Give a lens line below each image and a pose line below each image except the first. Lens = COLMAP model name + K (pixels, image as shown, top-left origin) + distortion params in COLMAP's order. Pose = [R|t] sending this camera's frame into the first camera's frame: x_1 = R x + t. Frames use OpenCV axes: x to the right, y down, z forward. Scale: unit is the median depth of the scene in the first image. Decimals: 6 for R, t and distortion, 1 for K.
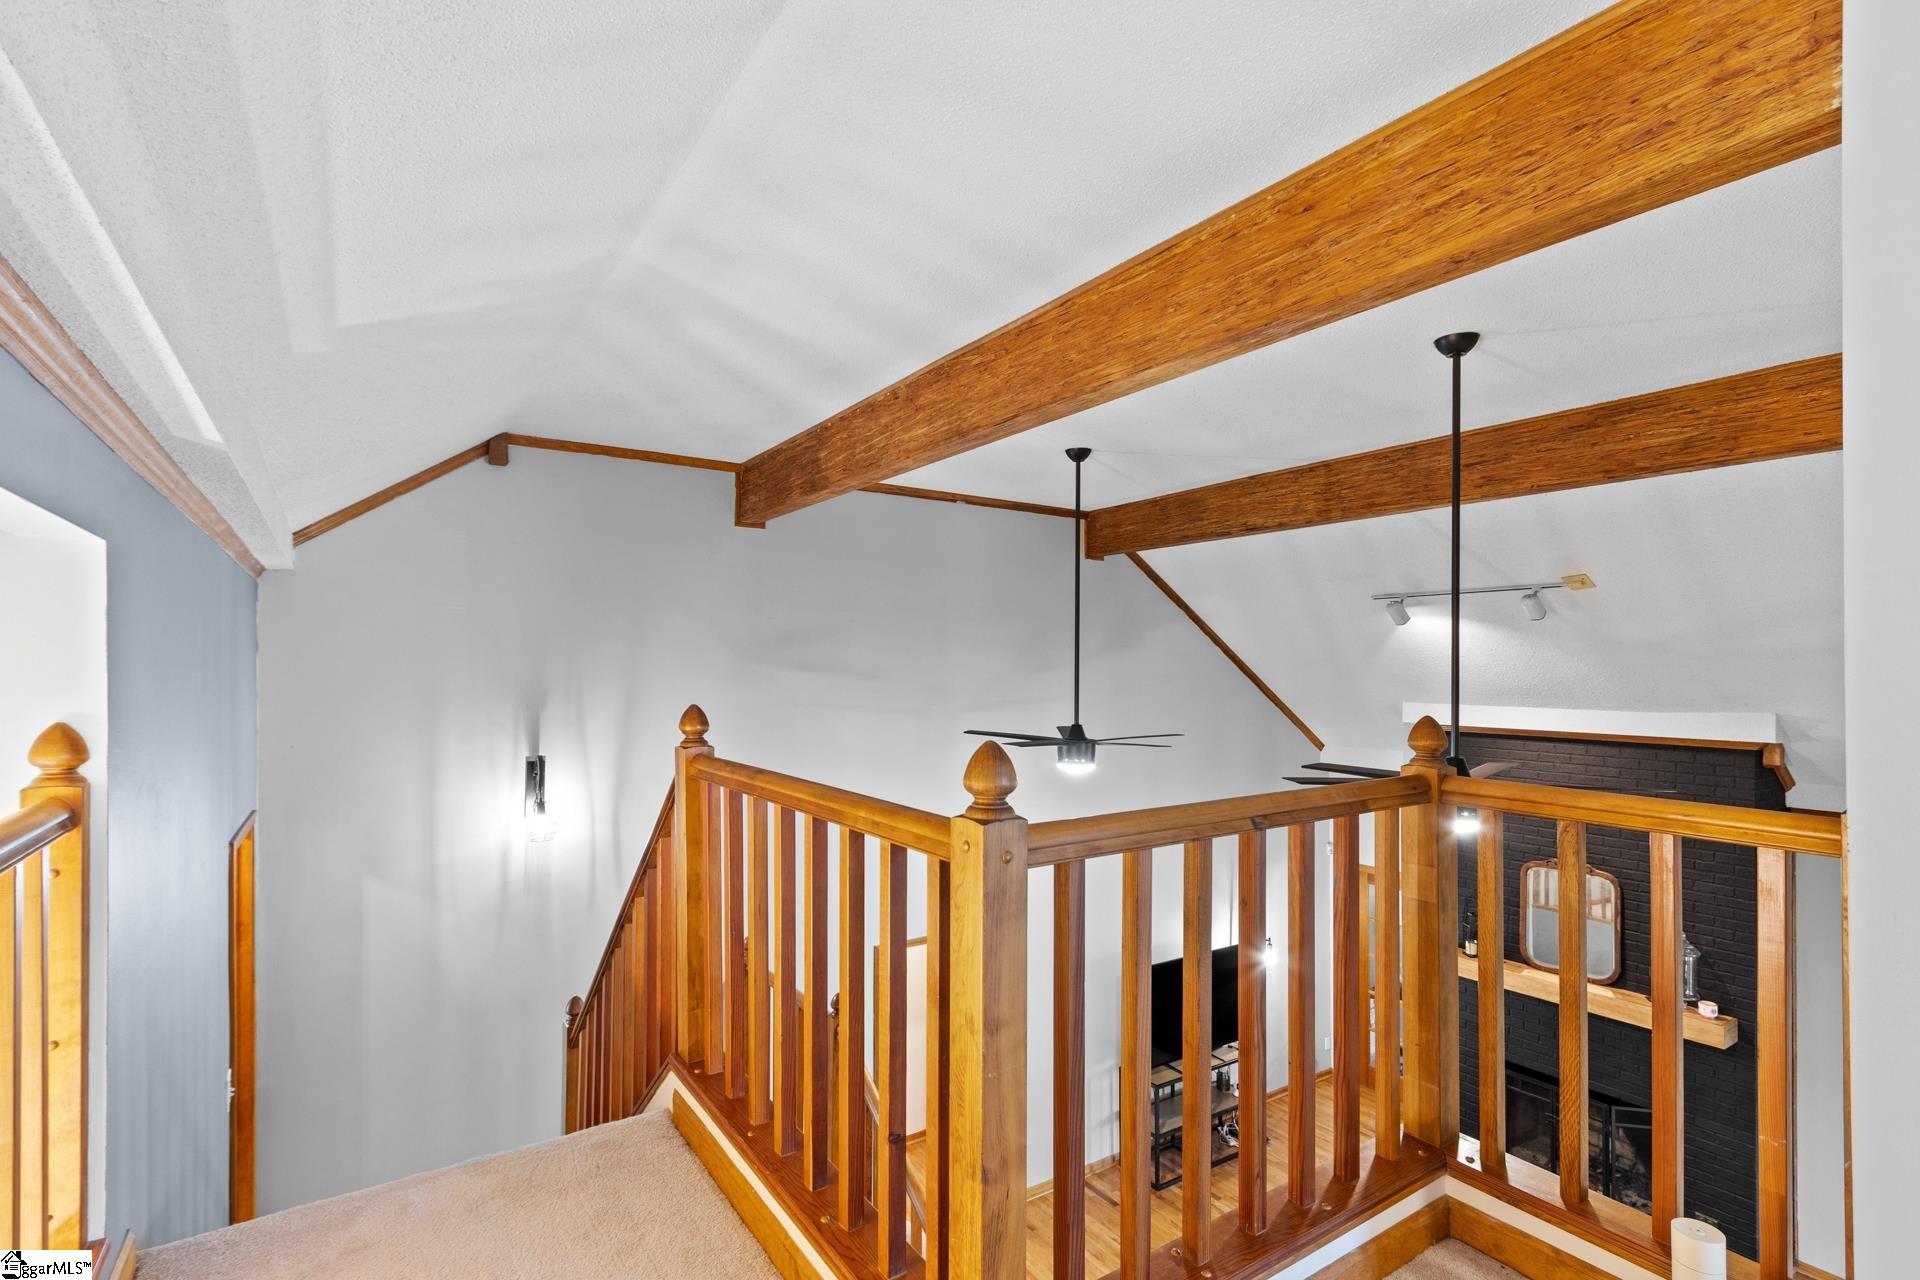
lens RADIAL K [[916.5, 0, 951.1], [0, 916.5, 651.8], [0, 0, 1]] dist [0.000636, -0.001135]
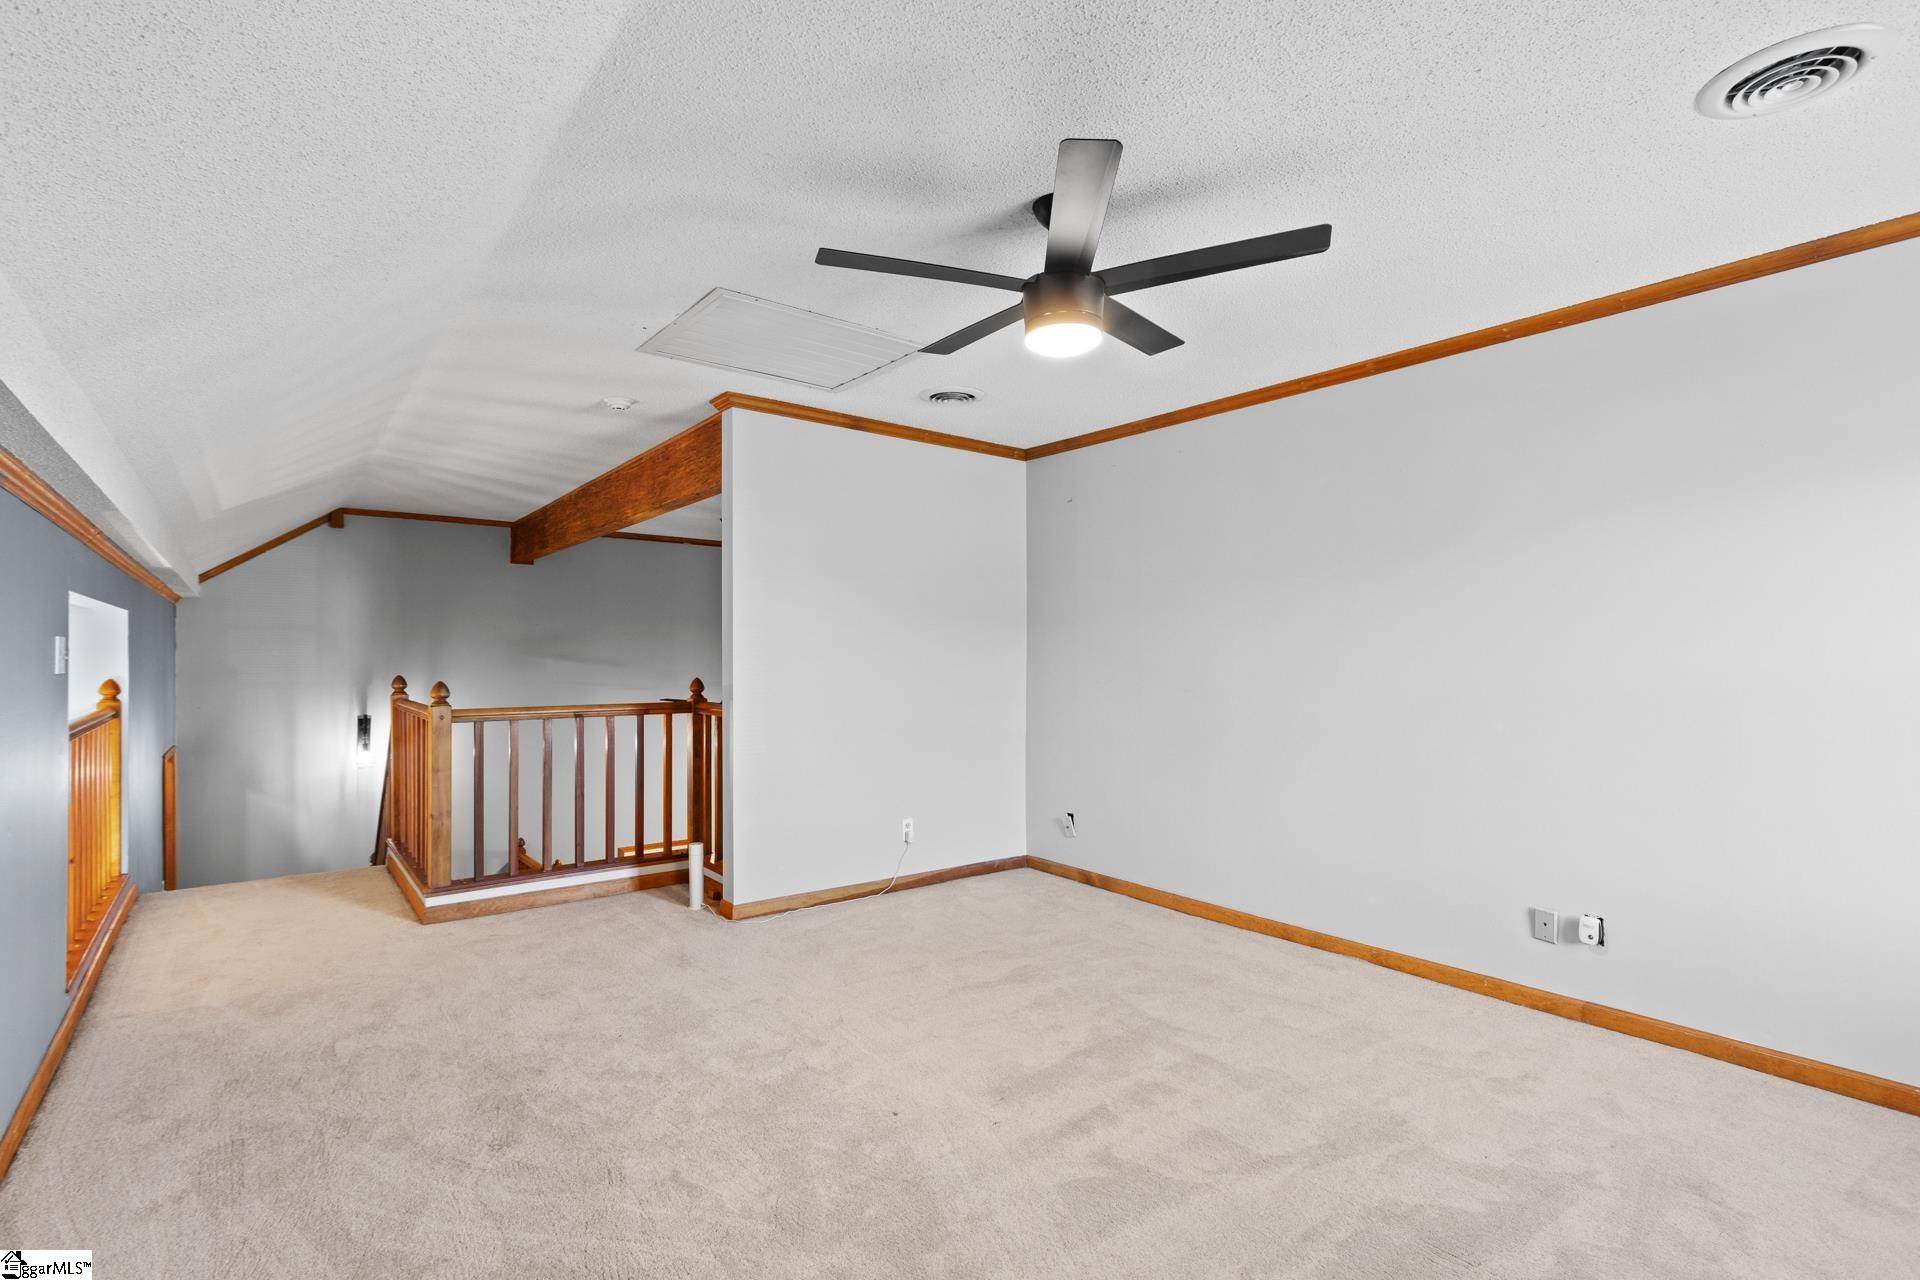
lens RADIAL K [[911.0, 0, 960.3], [0, 911.0, 650.6], [0, 0, 1]] dist [-0.003537, -0.001235]
pose [[0.996889, 0.000619, 0.078819, 0.491882], [-0.001257, 0.999967, 0.008037, -0.010780], [-0.078812, -0.008111, 0.996857, -0.698874]]
